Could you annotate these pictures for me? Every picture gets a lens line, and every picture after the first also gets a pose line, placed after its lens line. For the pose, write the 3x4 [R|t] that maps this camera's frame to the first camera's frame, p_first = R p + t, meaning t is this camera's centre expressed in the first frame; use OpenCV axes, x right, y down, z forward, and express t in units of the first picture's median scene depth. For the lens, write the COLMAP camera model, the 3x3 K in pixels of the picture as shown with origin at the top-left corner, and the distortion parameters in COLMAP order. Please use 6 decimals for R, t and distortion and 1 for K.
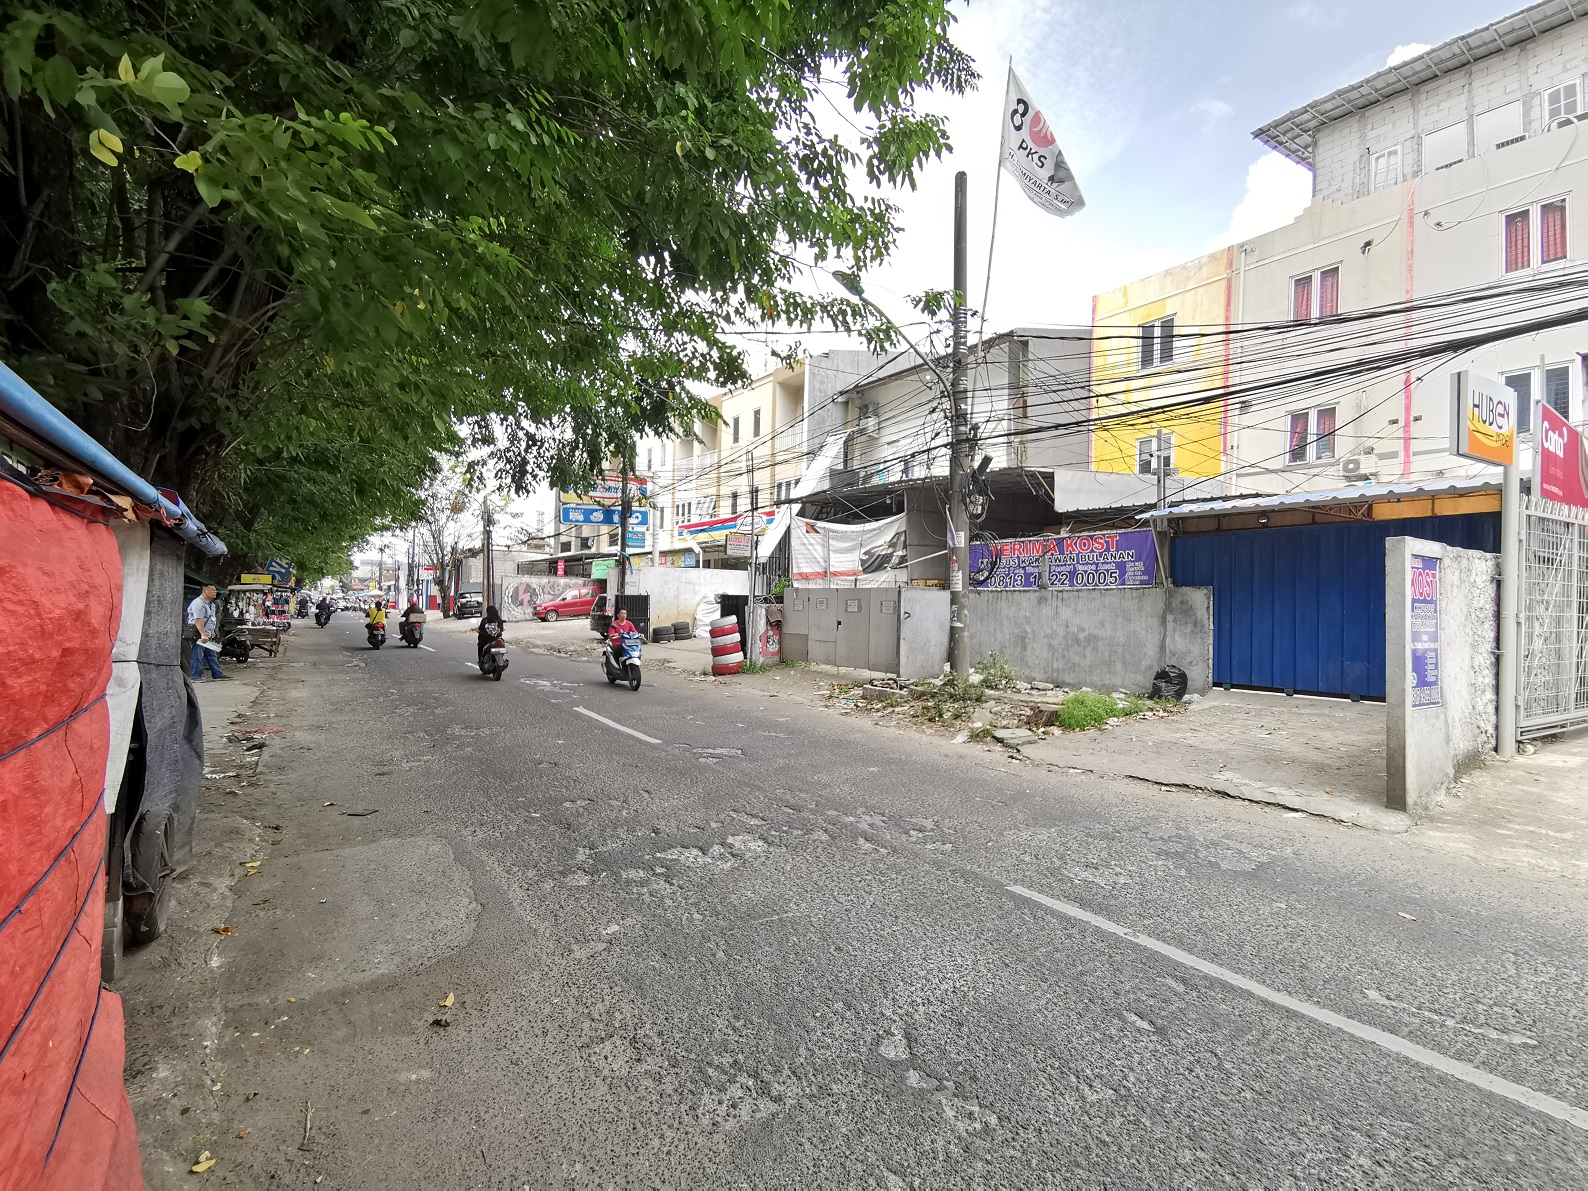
lens RADIAL K [[736.8, 0, 784.5], [0, 736.8, 597.6], [0, 0, 1]] dist [0.009161, -0.000406]
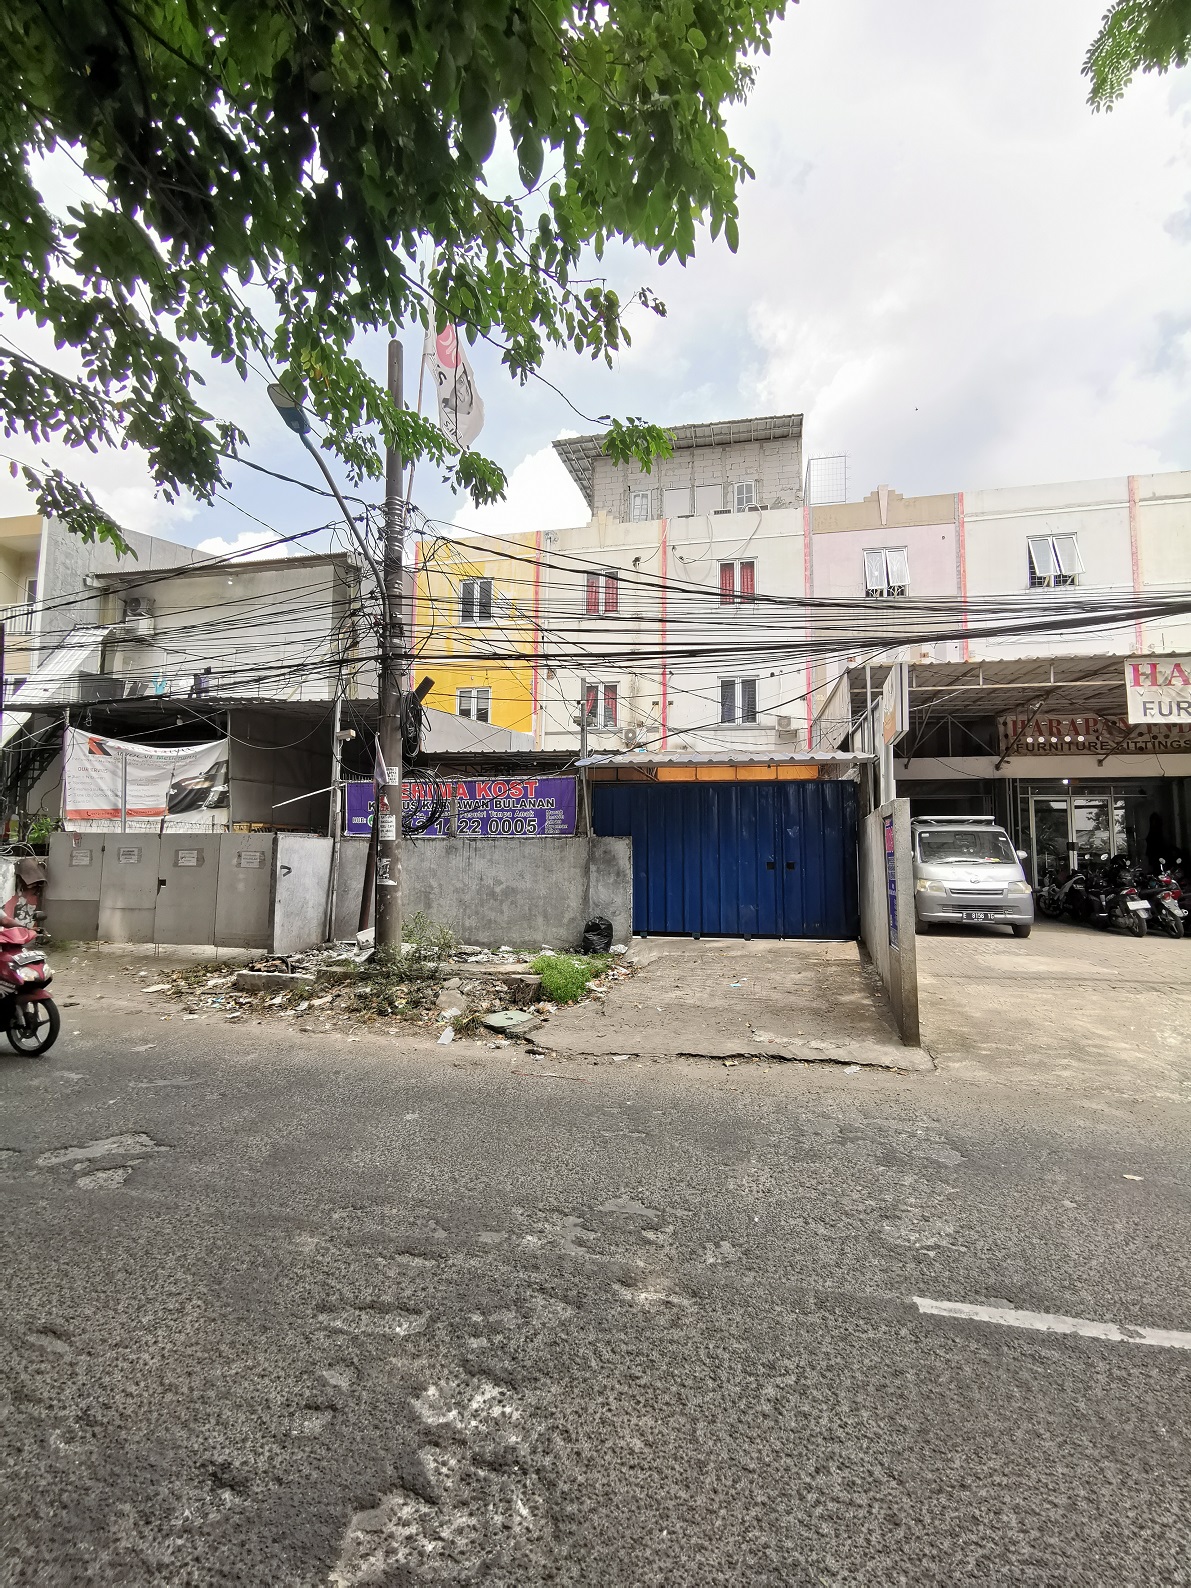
lens RADIAL K [[736.8, 0, 588.1], [0, 736.8, 790.1], [0, 0, 1]] dist [0.009161, -0.000406]
pose [[0.737150, 0.047743, 0.674040, -0.238498], [-0.001924, 0.997645, -0.068560, -0.014323], [-0.675726, 0.049242, 0.735506, 0.428432]]
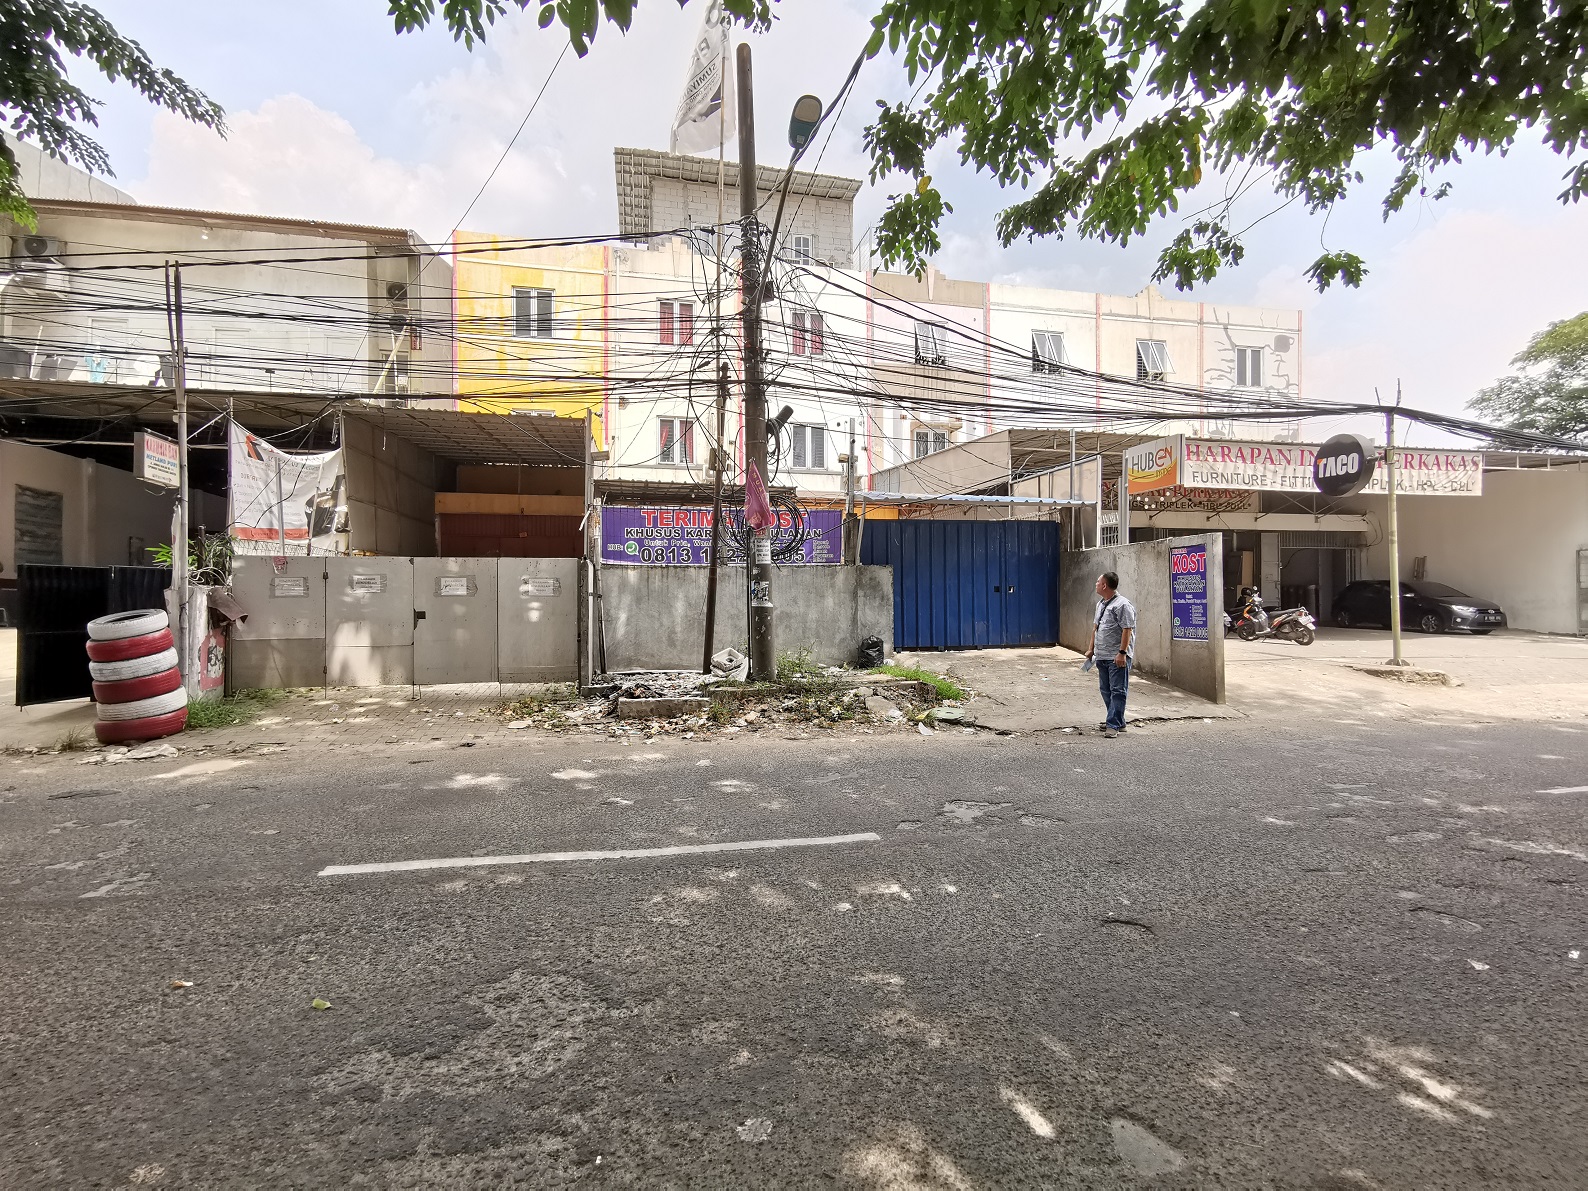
lens RADIAL K [[736.8, 0, 792.0], [0, 736.8, 600.8], [0, 0, 1]] dist [0.009161, -0.000406]
pose [[0.376906, -0.021071, 0.926012, -0.835290], [0.003176, 0.999765, 0.021456, 0.023428], [-0.926246, -0.005146, 0.376884, 1.067449]]
